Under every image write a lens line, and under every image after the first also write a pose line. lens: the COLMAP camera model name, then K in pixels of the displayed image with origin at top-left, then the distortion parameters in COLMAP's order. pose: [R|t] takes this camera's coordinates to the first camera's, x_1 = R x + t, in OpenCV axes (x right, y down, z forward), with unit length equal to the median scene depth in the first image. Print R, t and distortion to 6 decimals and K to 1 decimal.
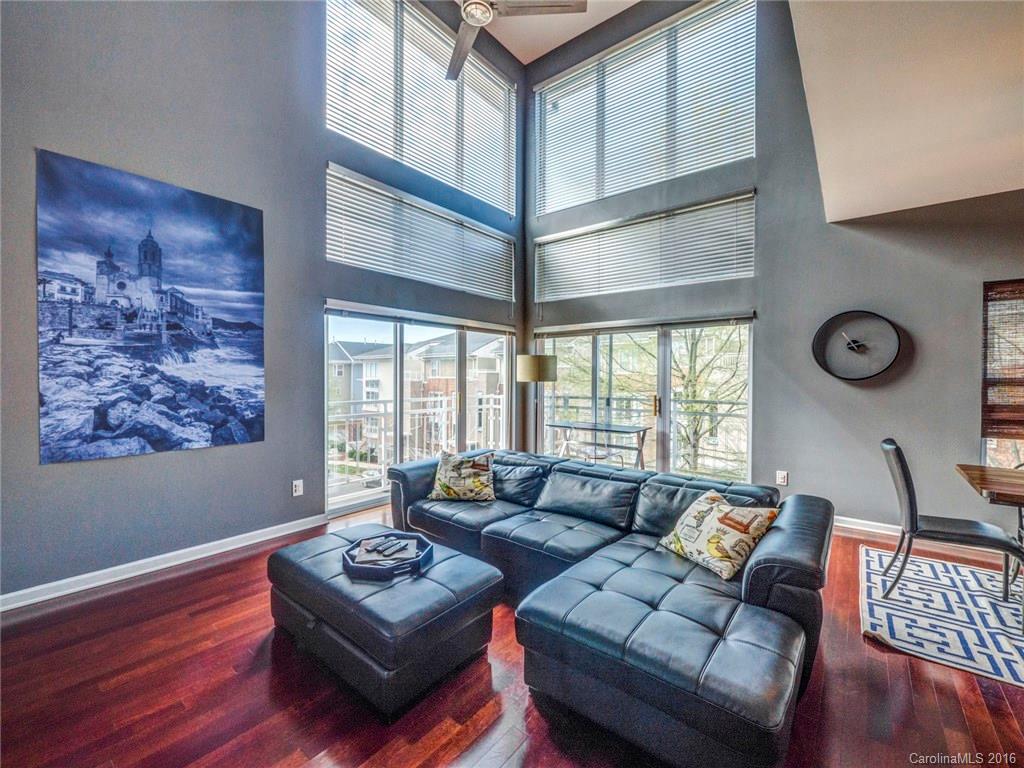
lens RADIAL K [[436.4, 0, 513.2], [0, 436.4, 384.6], [0, 0, 1]] dist [-0.001925, 0.000428]
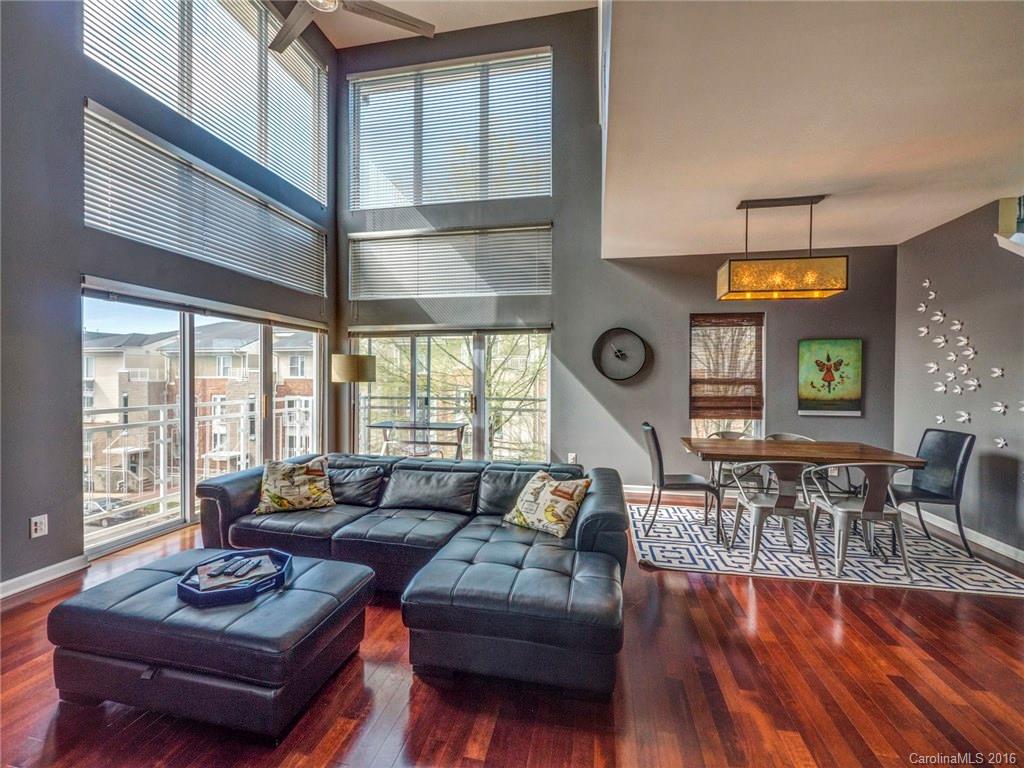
lens RADIAL K [[436.4, 0, 513.2], [0, 436.4, 384.6], [0, 0, 1]] dist [-0.001925, 0.000428]
pose [[0.888691, -0.006329, 0.458464, -0.138977], [0.006311, 0.999979, 0.001571, -0.000690], [-0.458464, 0.001498, 0.888712, -0.040625]]
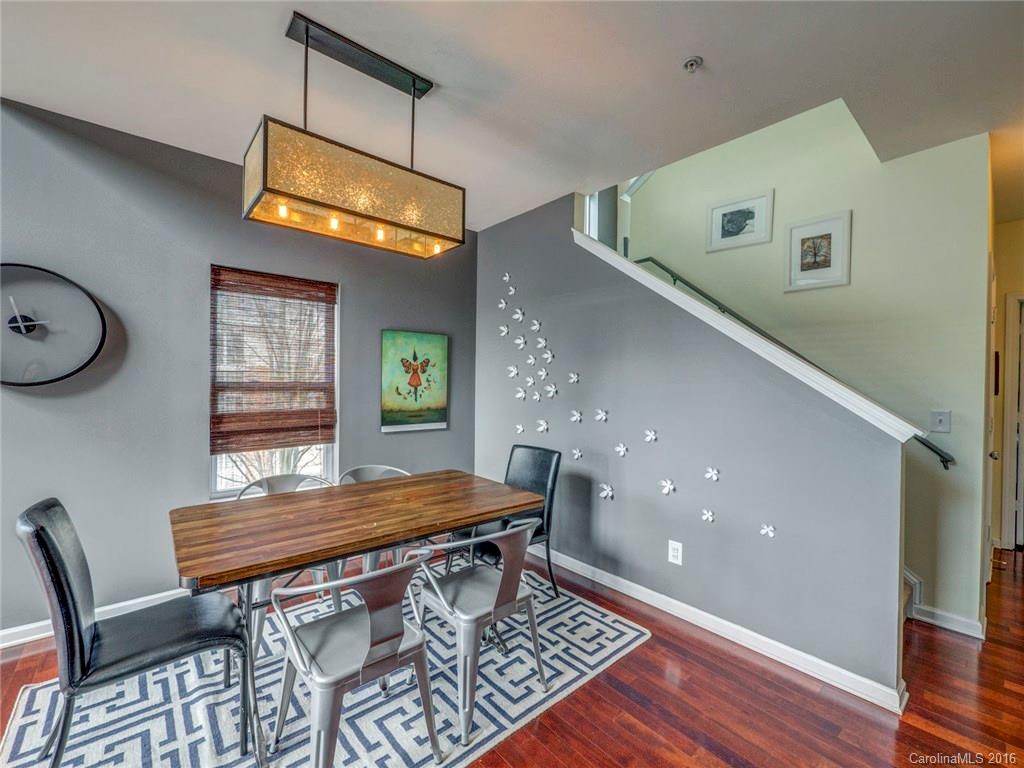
lens RADIAL K [[436.4, 0, 513.2], [0, 436.4, 384.6], [0, 0, 1]] dist [-0.001925, 0.000428]
pose [[0.183170, -0.007531, 0.983052, 0.415363], [0.004626, 0.999966, 0.006798, -0.013988], [-0.983070, 0.003302, 0.183199, 0.323115]]
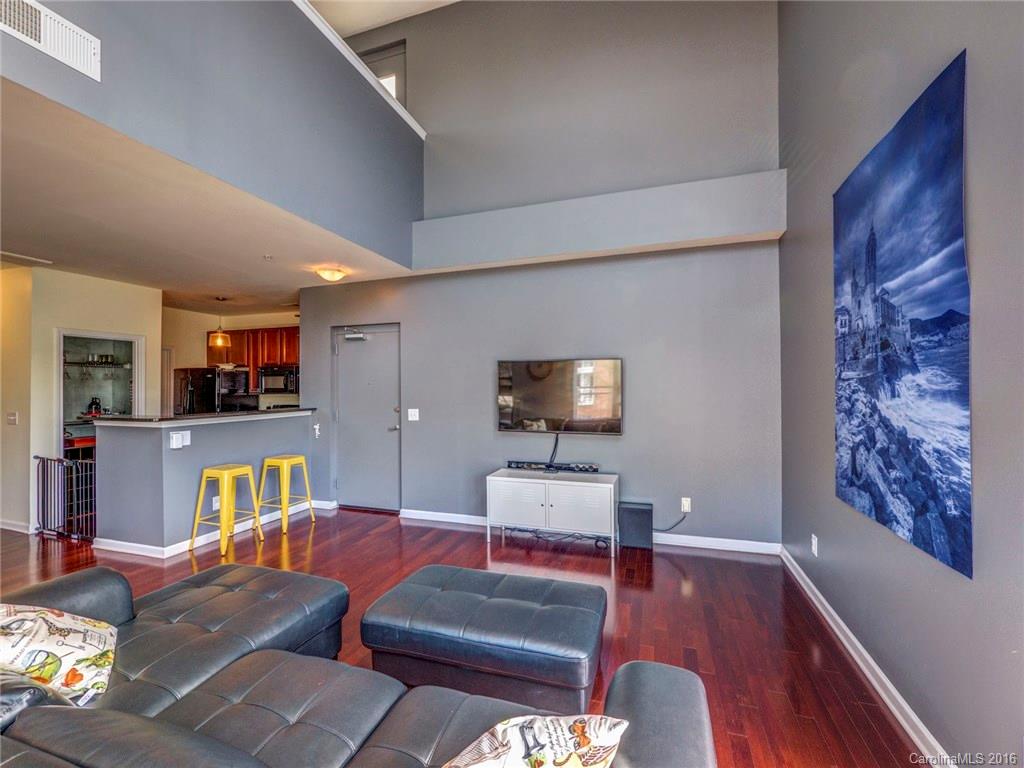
lens RADIAL K [[436.4, 0, 513.2], [0, 436.4, 384.6], [0, 0, 1]] dist [-0.001925, 0.000428]
pose [[-0.935220, -0.001976, -0.354063, 0.002882], [-0.004905, 0.999961, 0.007374, -0.072309], [0.354034, 0.008633, -0.935193, 1.415097]]
